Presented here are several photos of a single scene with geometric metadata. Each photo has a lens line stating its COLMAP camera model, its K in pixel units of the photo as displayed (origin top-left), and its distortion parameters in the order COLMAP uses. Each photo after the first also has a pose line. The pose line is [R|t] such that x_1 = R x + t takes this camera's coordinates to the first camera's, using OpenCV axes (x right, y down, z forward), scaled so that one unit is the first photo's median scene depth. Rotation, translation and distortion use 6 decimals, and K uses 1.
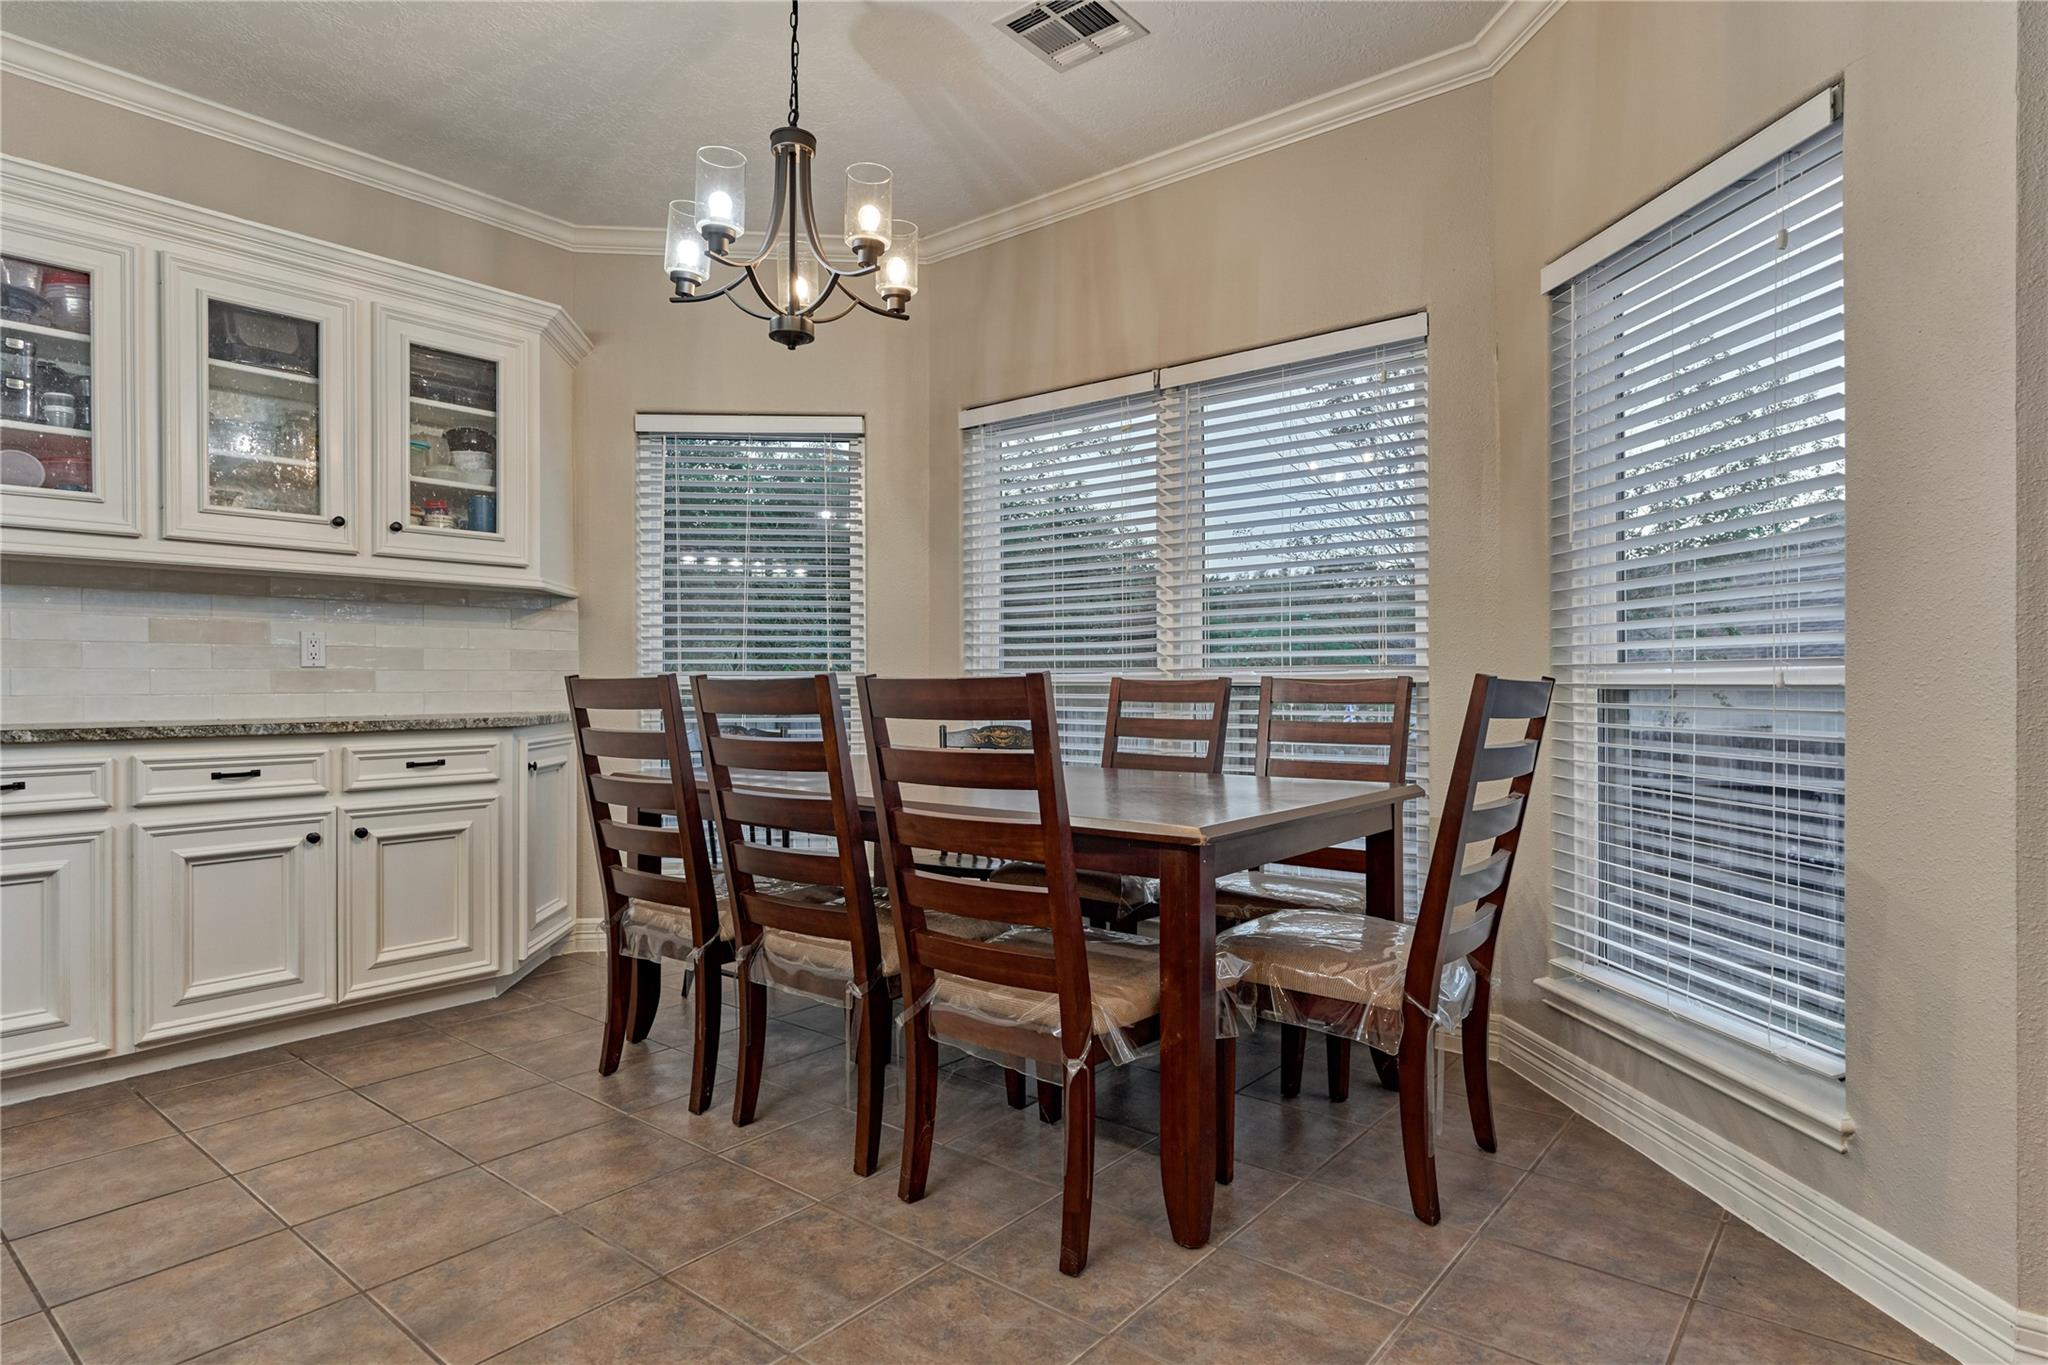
lens RADIAL K [[1092.6, 0, 1030.4], [0, 1092.6, 688.7], [0, 0, 1]] dist [0.002623, -0.004160]
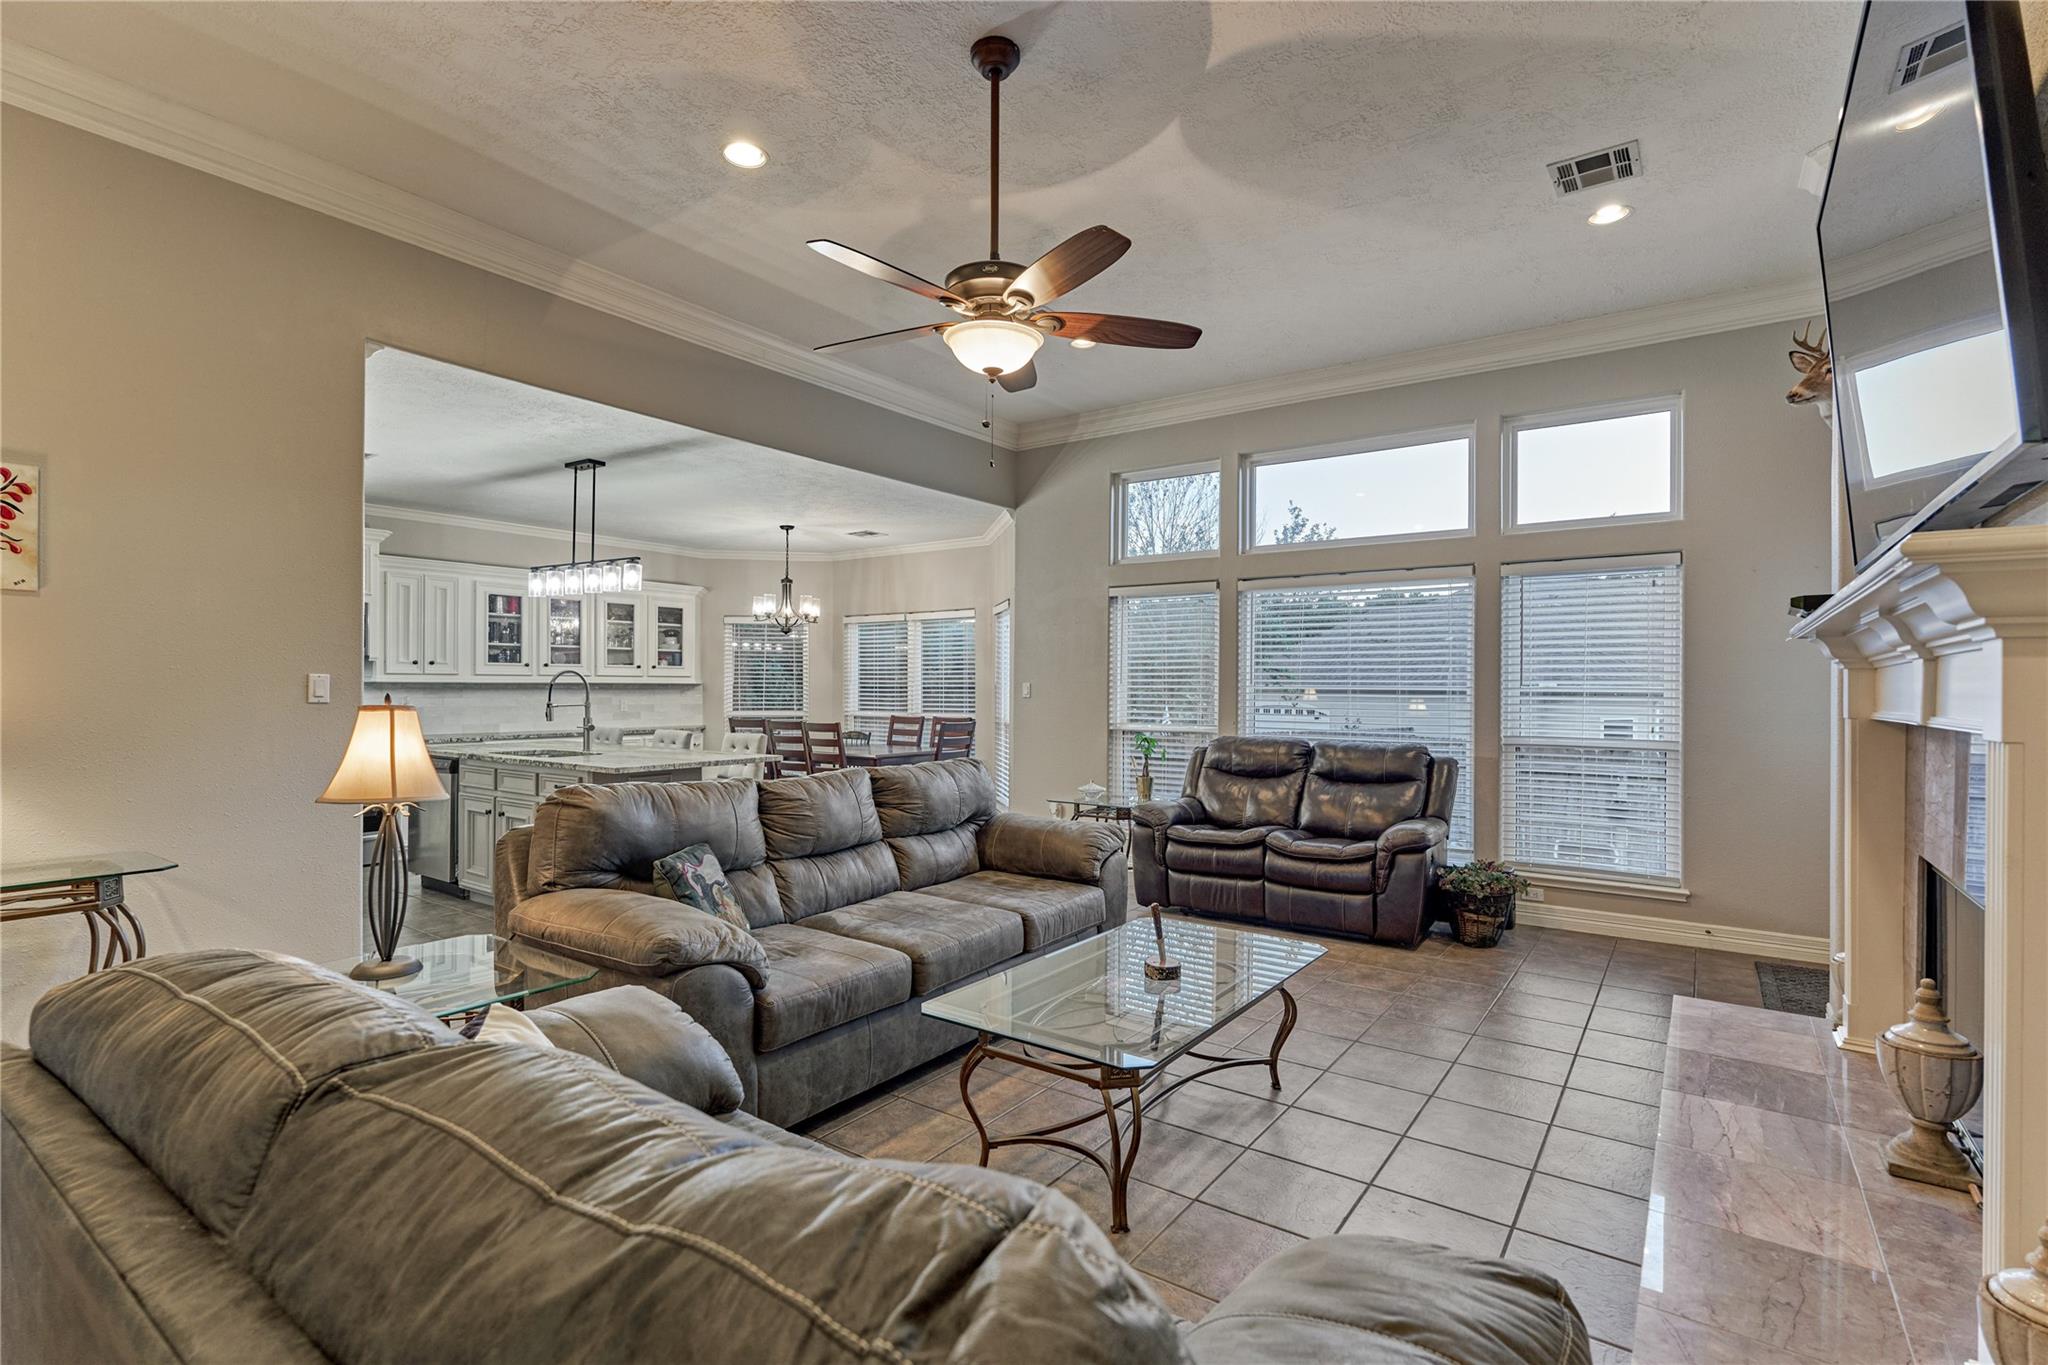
lens RADIAL K [[951.8, 0, 1034.5], [0, 951.8, 684.9], [0, 0, 1]] dist [-0.009369, 0.000770]
pose [[0.997206, 0.006973, 0.074377, 0.338537], [-0.006445, 0.999952, -0.007344, -0.094767], [-0.074425, 0.006844, 0.997203, -2.018141]]
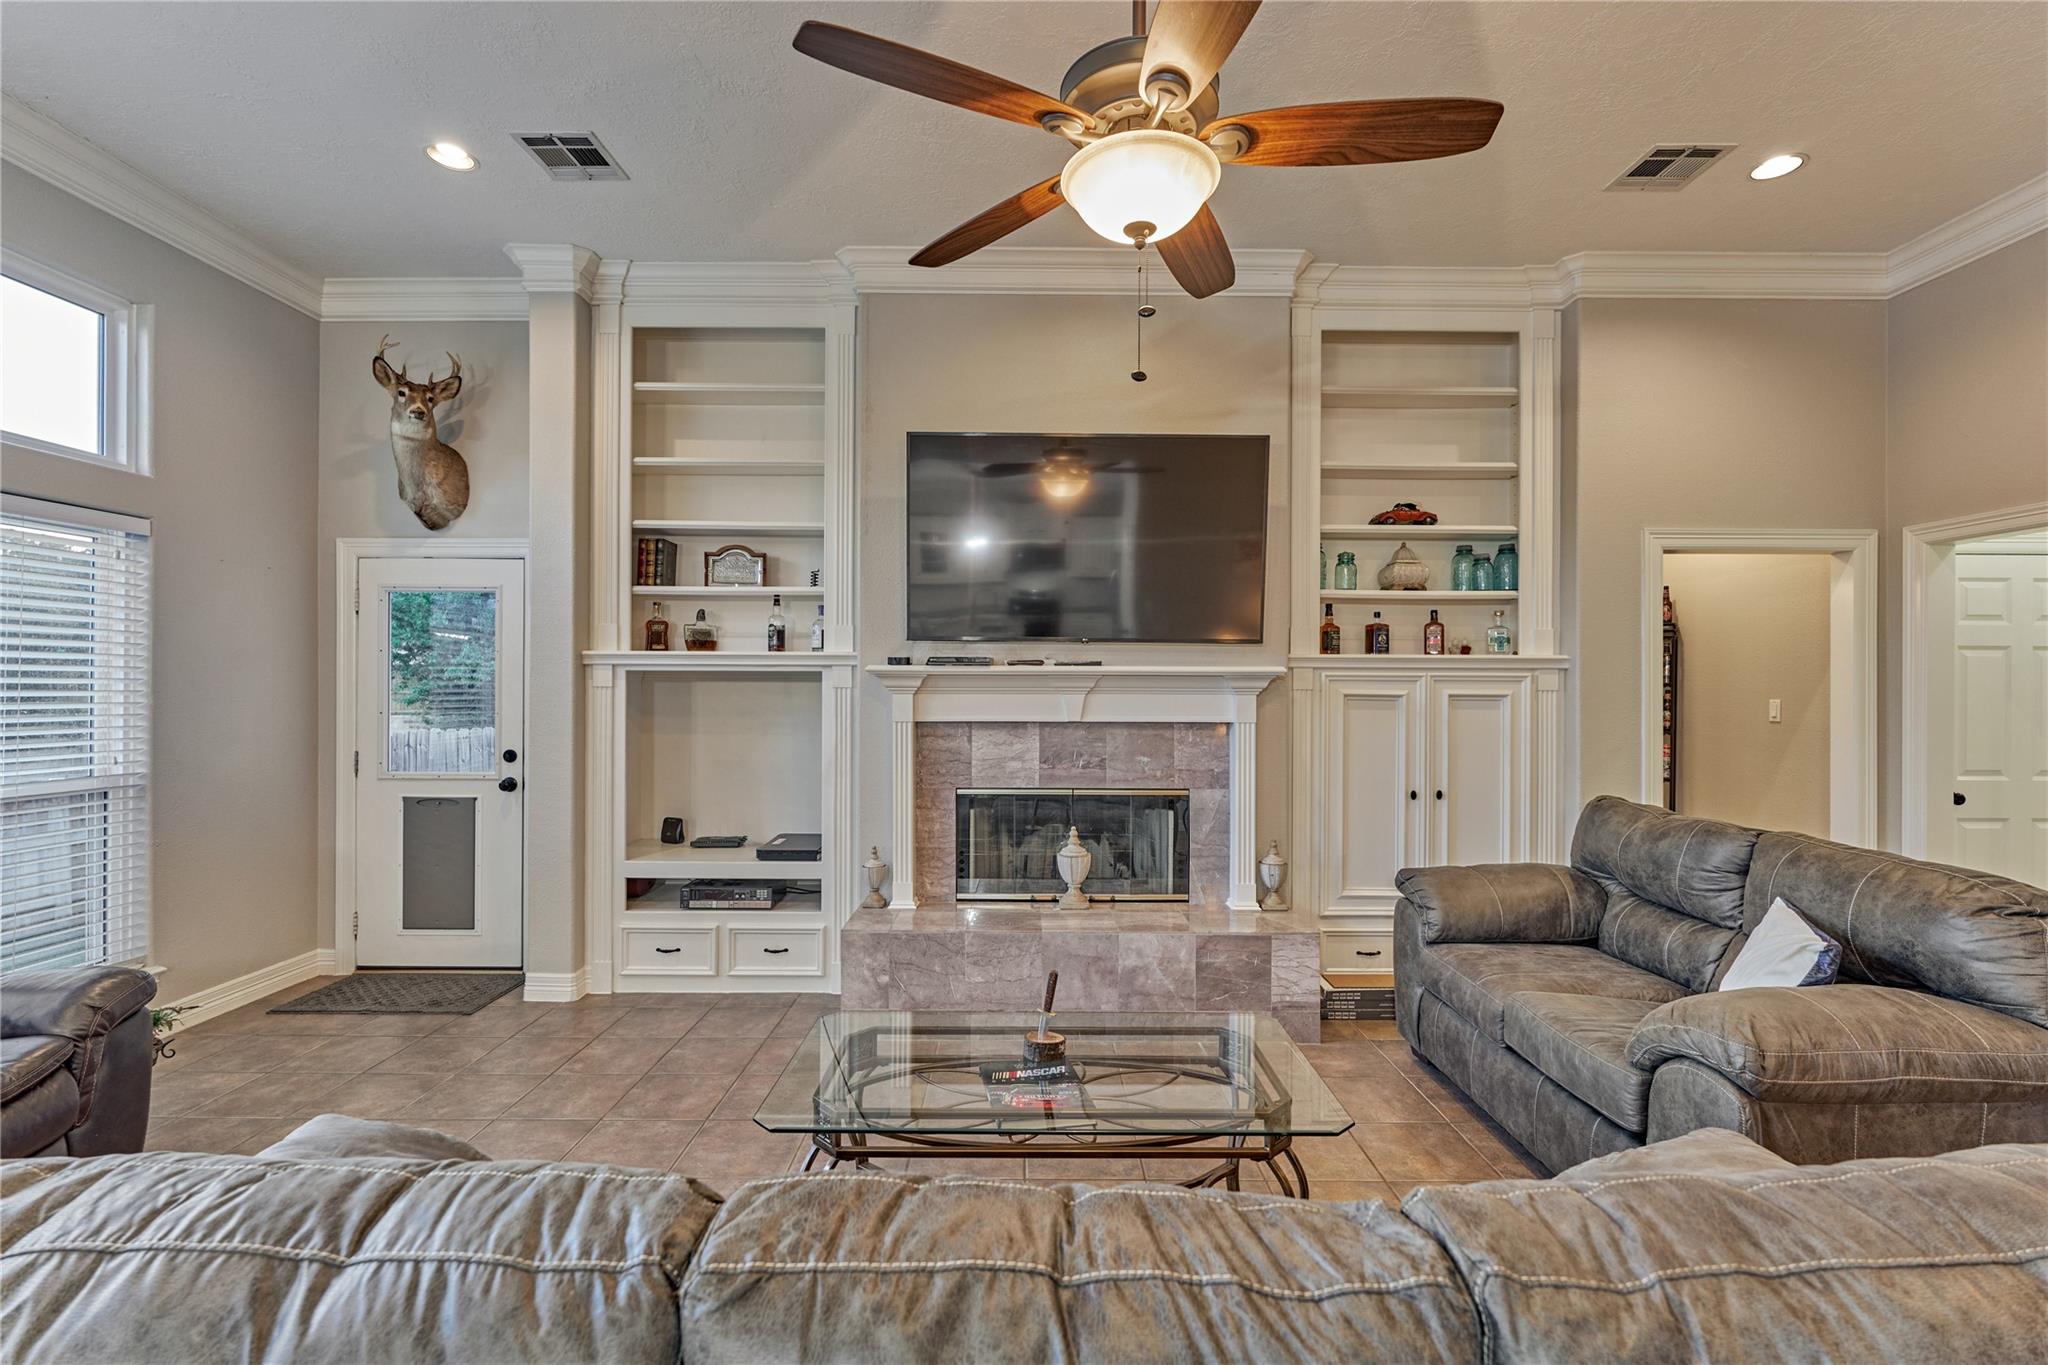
lens RADIAL K [[908.6, 0, 1026.8], [0, 908.6, 686.2], [0, 0, 1]] dist [-0.000334, -0.000686]
pose [[-0.635105, 0.001153, 0.772425, -0.070407], [0.000884, 0.999999, -0.000767, -0.128852], [-0.772425, 0.000196, -0.635106, -0.555288]]
